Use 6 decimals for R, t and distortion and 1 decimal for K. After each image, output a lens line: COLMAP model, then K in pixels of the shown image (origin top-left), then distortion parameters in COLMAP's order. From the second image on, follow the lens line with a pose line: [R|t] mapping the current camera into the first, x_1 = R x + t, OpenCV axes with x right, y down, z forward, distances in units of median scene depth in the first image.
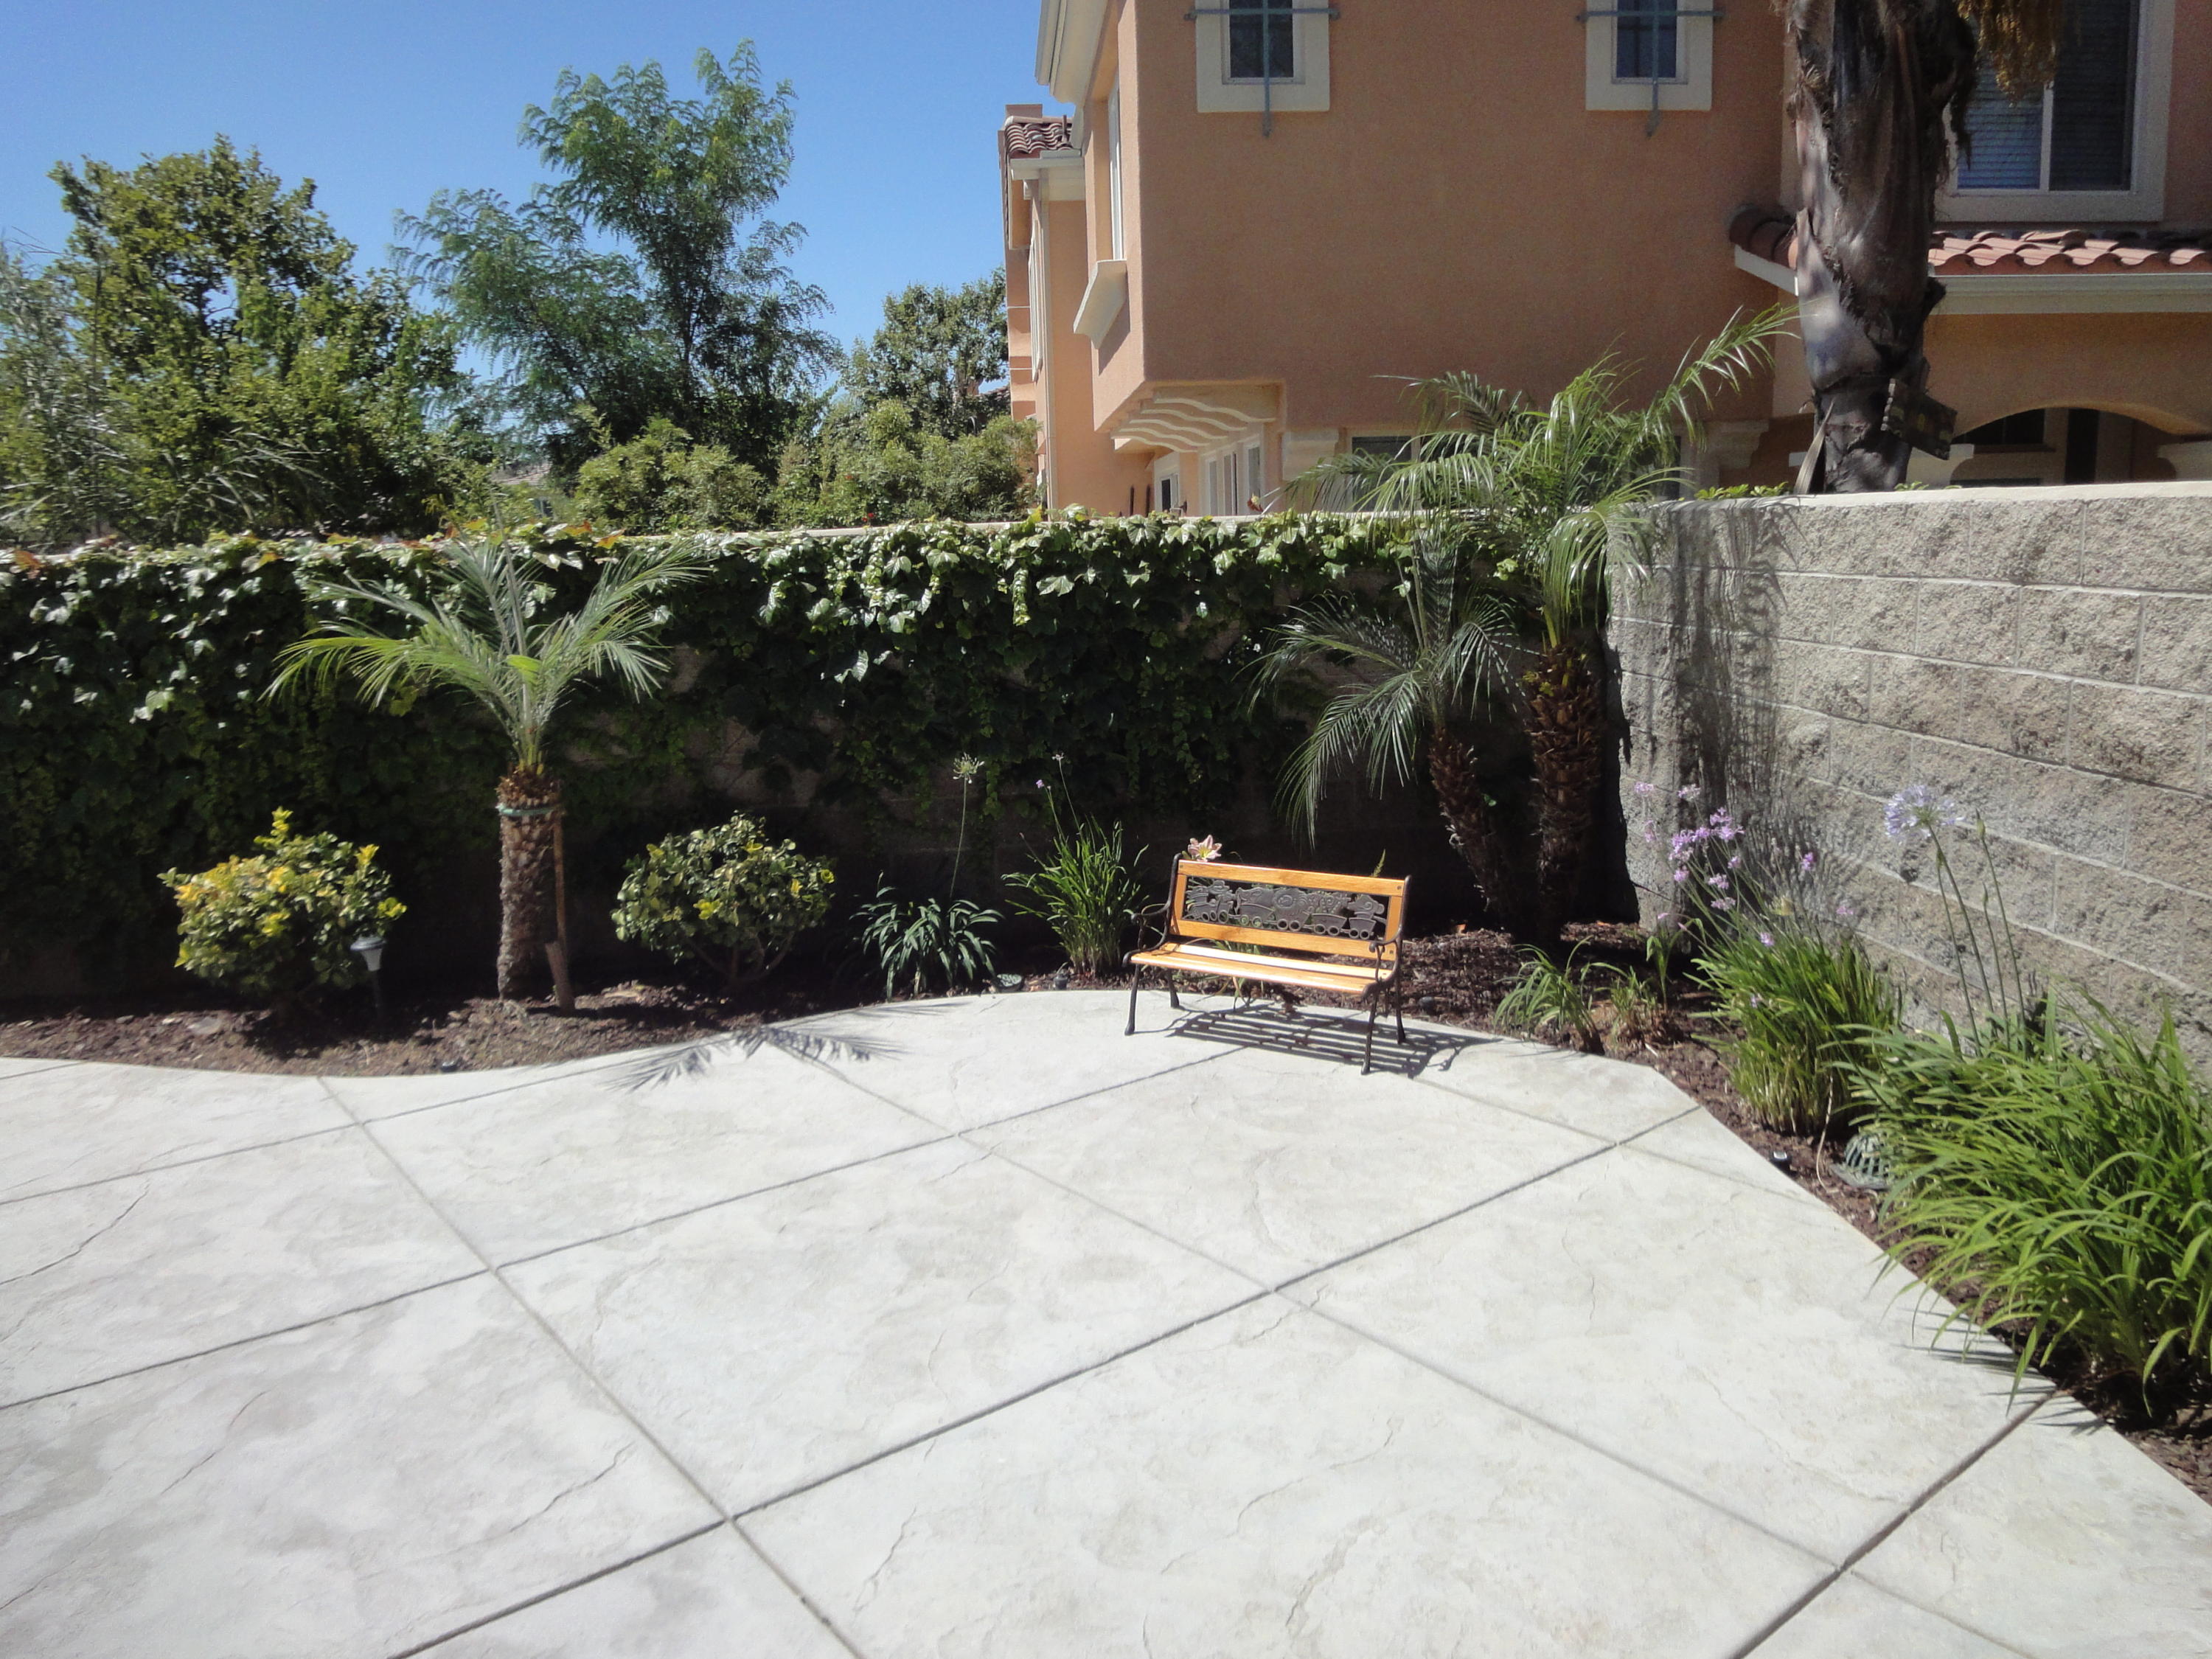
lens RADIAL K [[1553.8, 0, 1121.2], [0, 1553.8, 820.5], [0, 0, 1]] dist [-0.050521, 0.018461]
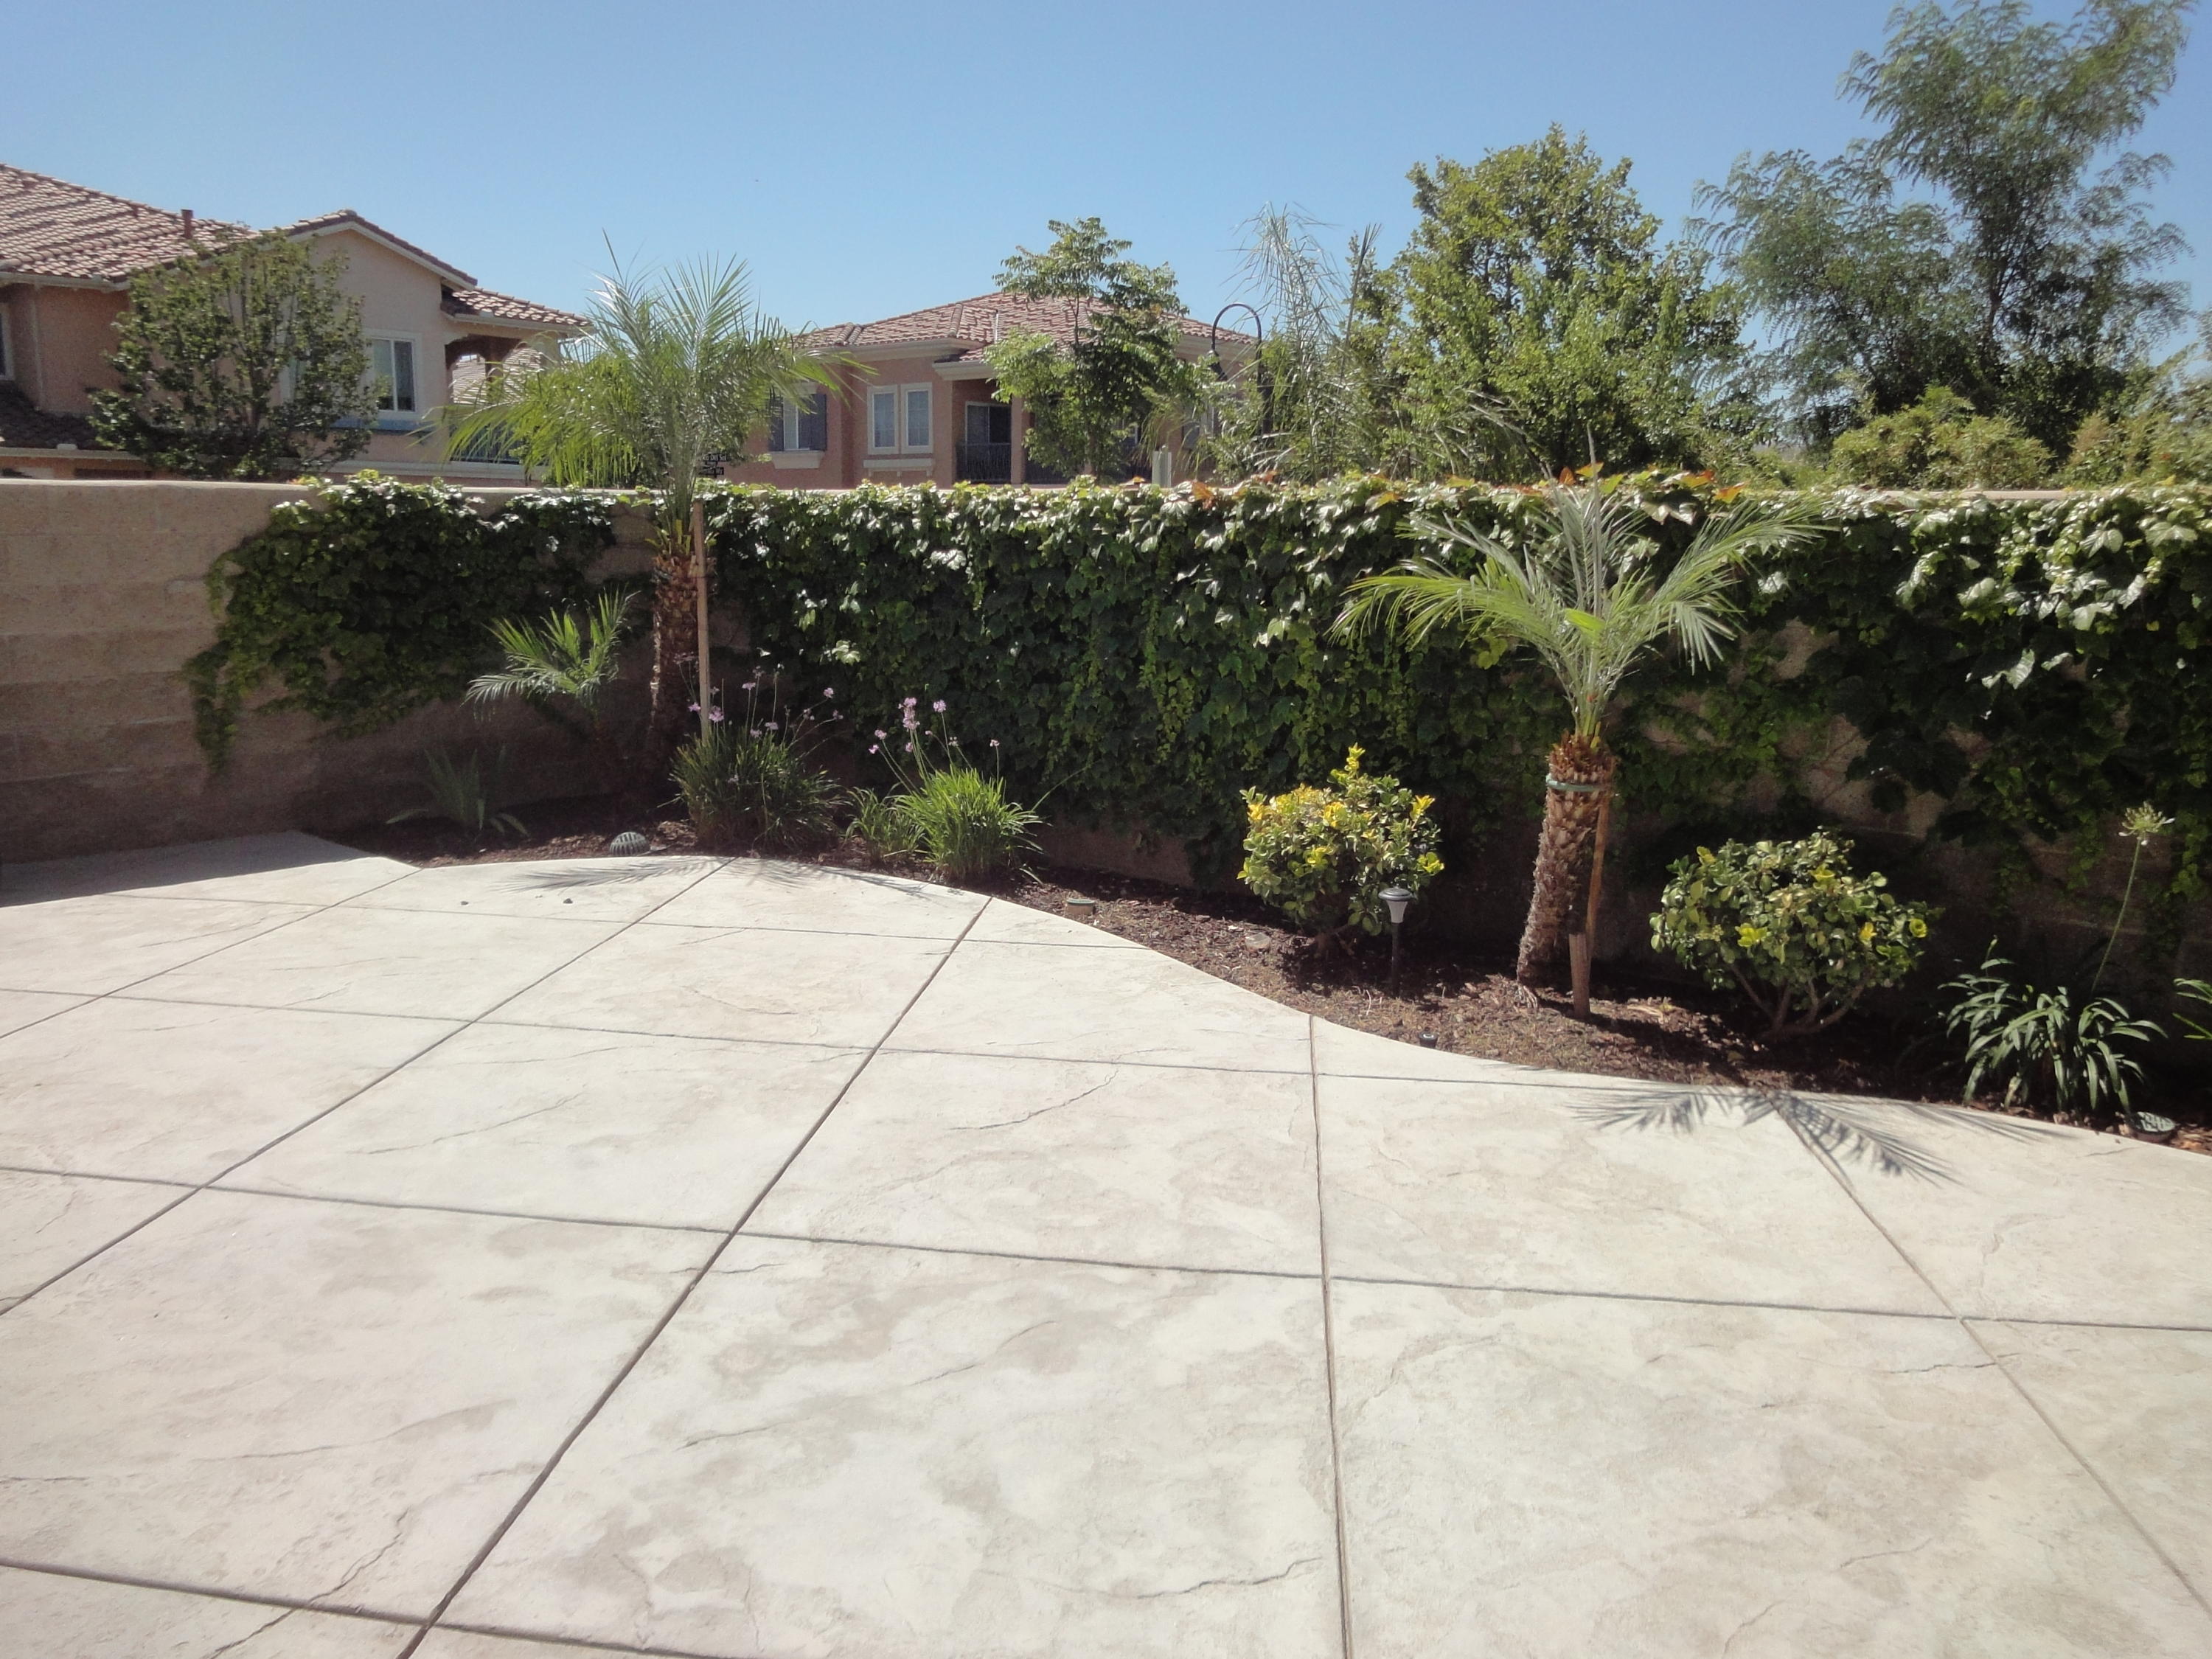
lens RADIAL K [[1553.8, 0, 1121.2], [0, 1553.8, 820.5], [0, 0, 1]] dist [-0.050521, 0.018461]
pose [[0.708801, 0.169517, -0.684738, 0.047817], [-0.162110, 0.983860, 0.075762, -0.011344], [0.686529, 0.057303, 0.724841, 0.153840]]
